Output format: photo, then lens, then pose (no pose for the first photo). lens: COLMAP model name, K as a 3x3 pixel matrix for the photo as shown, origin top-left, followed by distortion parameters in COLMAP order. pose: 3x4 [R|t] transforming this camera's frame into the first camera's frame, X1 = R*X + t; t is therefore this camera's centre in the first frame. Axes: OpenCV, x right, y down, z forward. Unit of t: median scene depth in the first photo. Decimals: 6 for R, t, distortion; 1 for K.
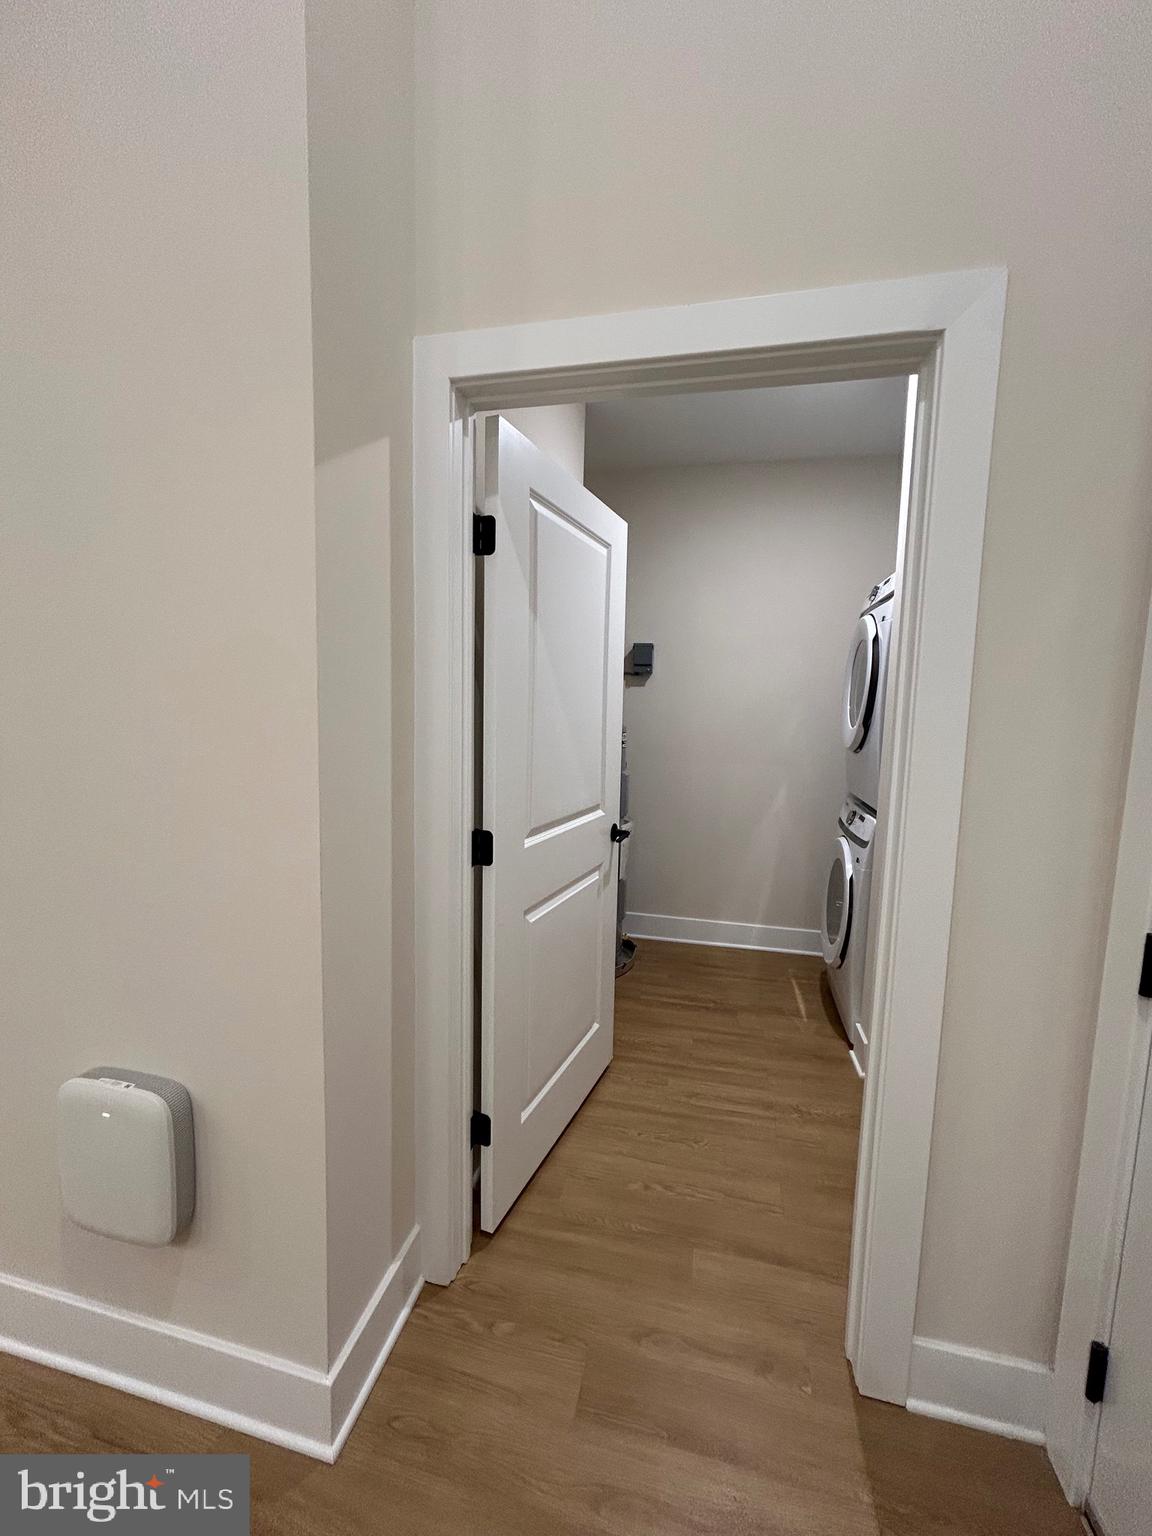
lens RADIAL K [[624.9, 0, 580.9], [0, 624.9, 769.2], [0, 0, 1]] dist [-0.001353, 0.000589]
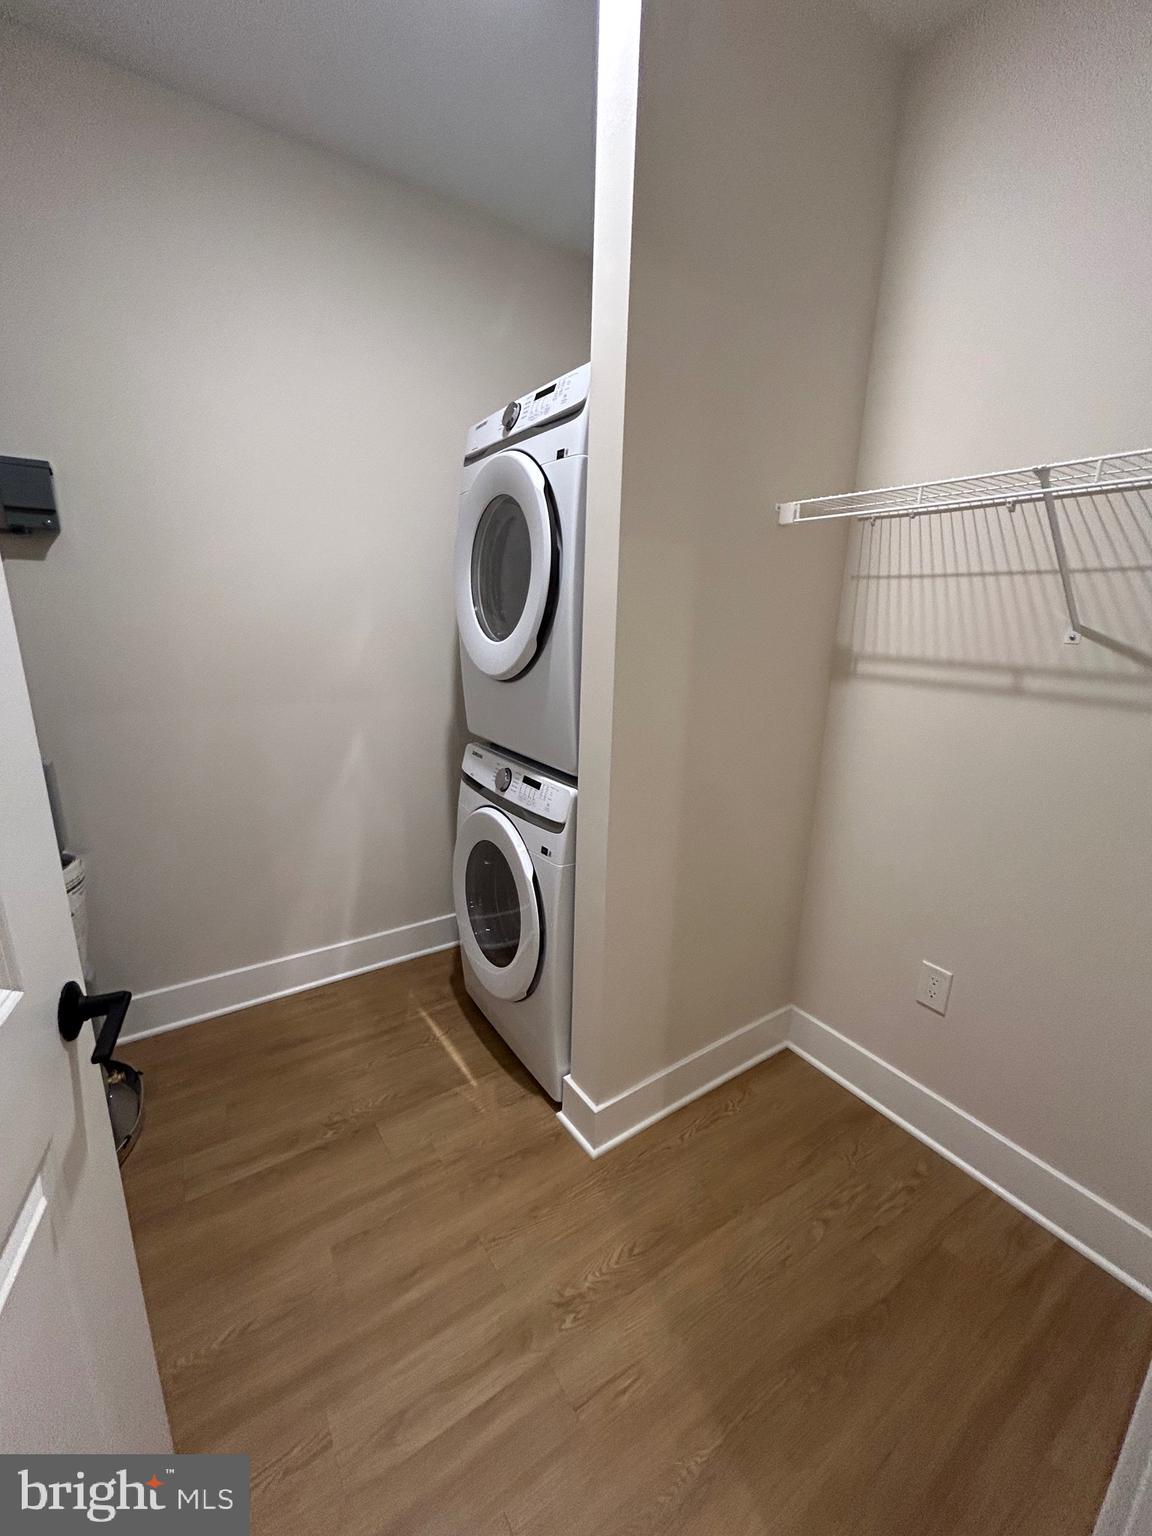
lens RADIAL K [[624.9, 0, 580.9], [0, 624.9, 769.2], [0, 0, 1]] dist [-0.001353, 0.000589]
pose [[0.684536, -0.184273, 0.705304, 0.023617], [0.067086, 0.979342, 0.190760, -0.053660], [-0.725886, -0.083266, 0.682757, 0.487383]]
